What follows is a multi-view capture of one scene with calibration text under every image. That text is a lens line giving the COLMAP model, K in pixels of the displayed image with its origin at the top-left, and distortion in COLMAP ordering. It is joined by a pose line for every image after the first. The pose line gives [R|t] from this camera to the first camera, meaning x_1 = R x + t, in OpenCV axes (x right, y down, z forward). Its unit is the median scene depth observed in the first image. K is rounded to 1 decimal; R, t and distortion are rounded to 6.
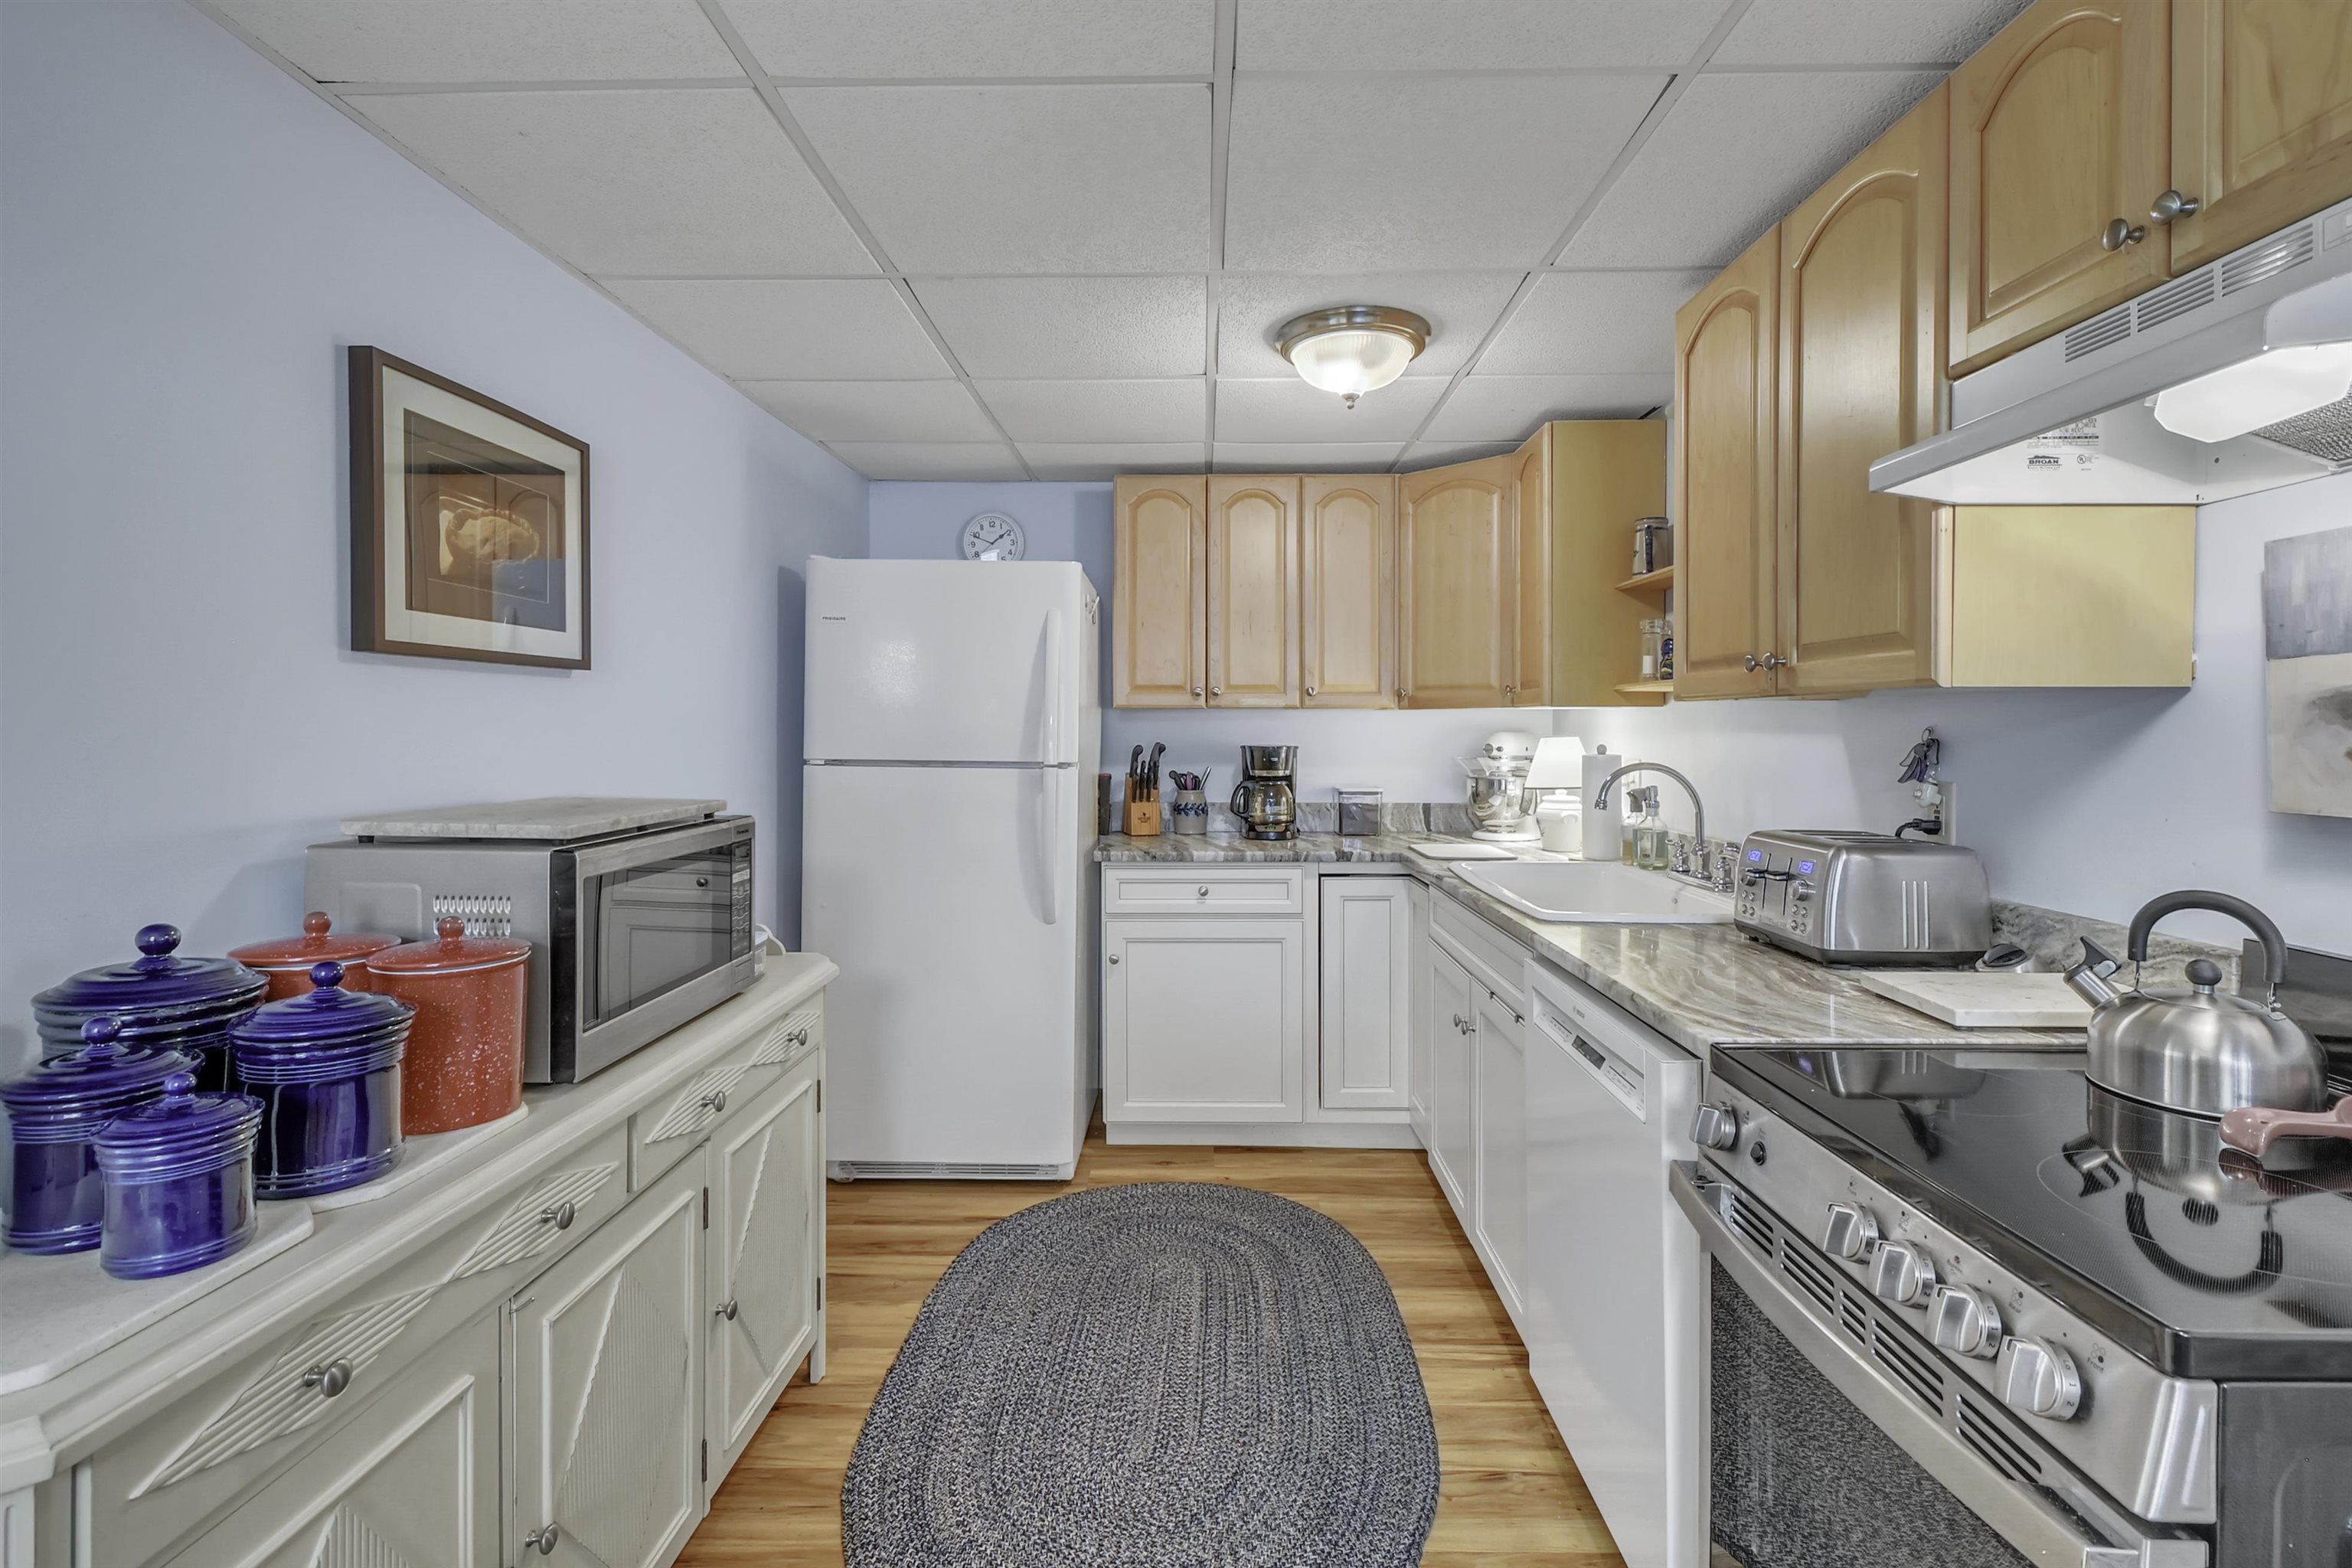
lens RADIAL K [[1091.1, 0, 1183.7], [0, 1091.1, 683.7], [0, 0, 1]] dist [-0.000113, 0.000006]
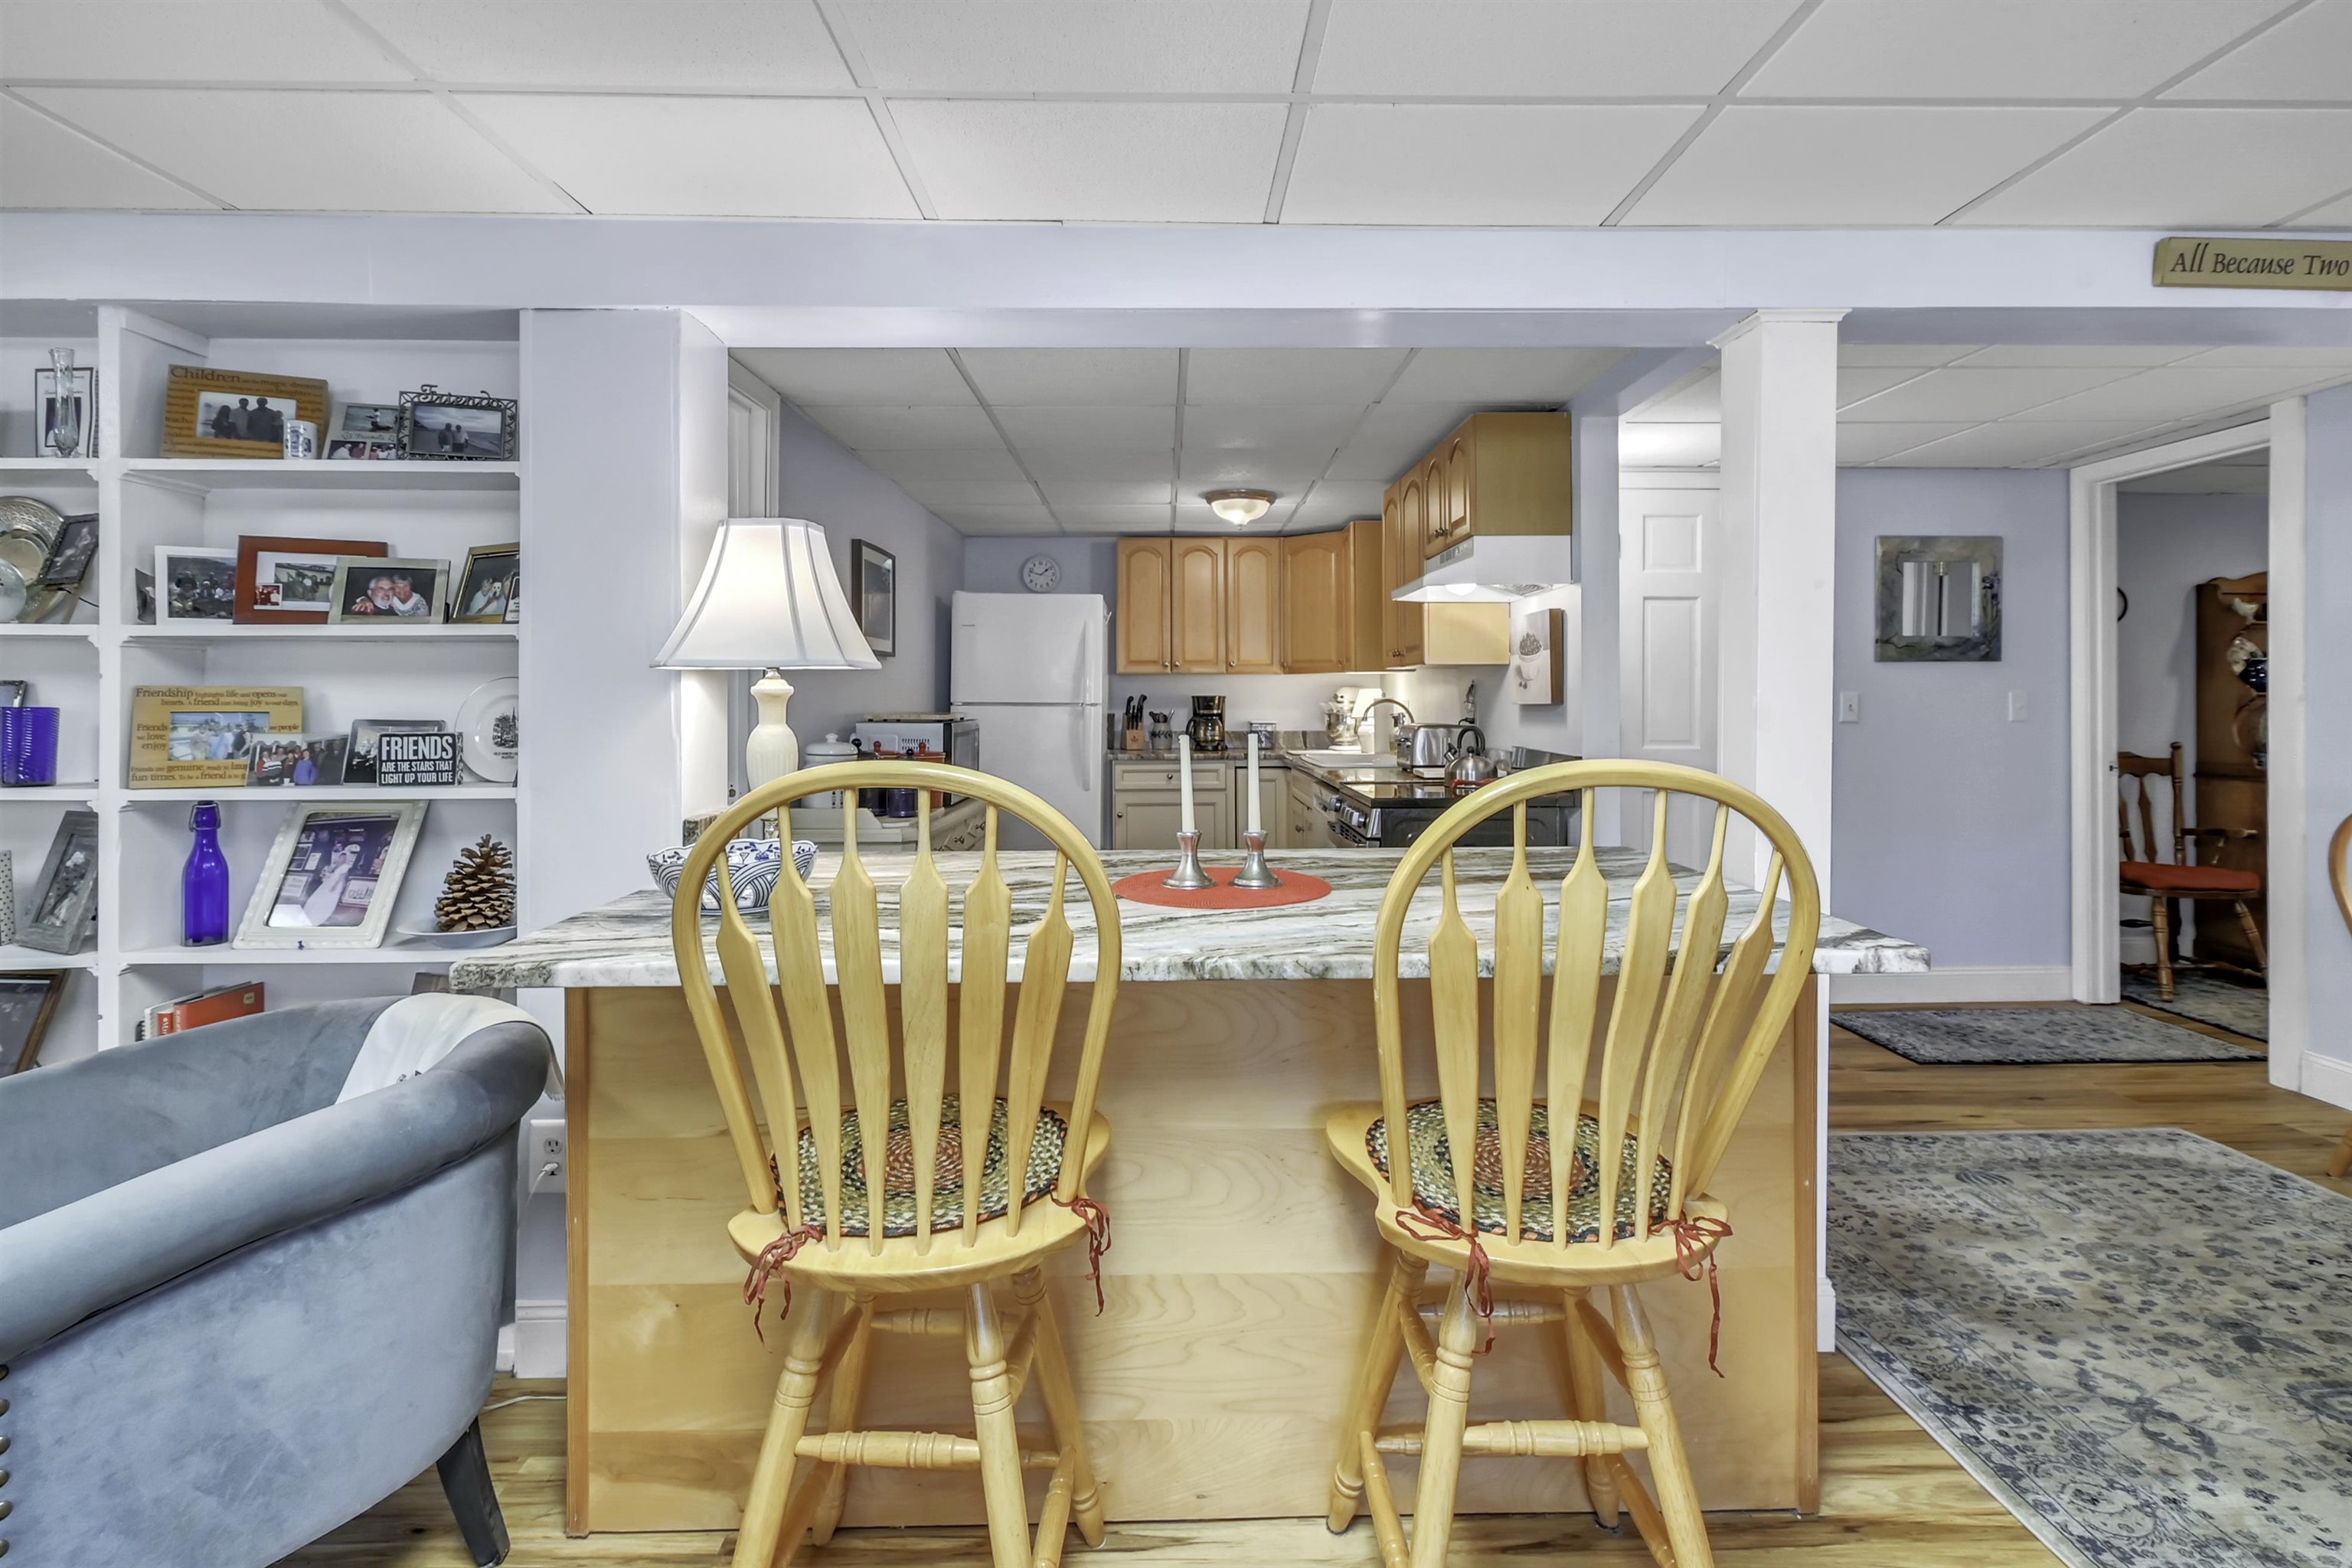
lens RADIAL K [[1091.1, 0, 1183.7], [0, 1091.1, 683.7], [0, 0, 1]] dist [-0.000113, 0.000006]
pose [[0.999407, -0.004375, 0.034146, -0.018354], [0.003389, 0.999577, 0.028886, -0.011601], [-0.034258, -0.028753, 0.998999, -0.717347]]
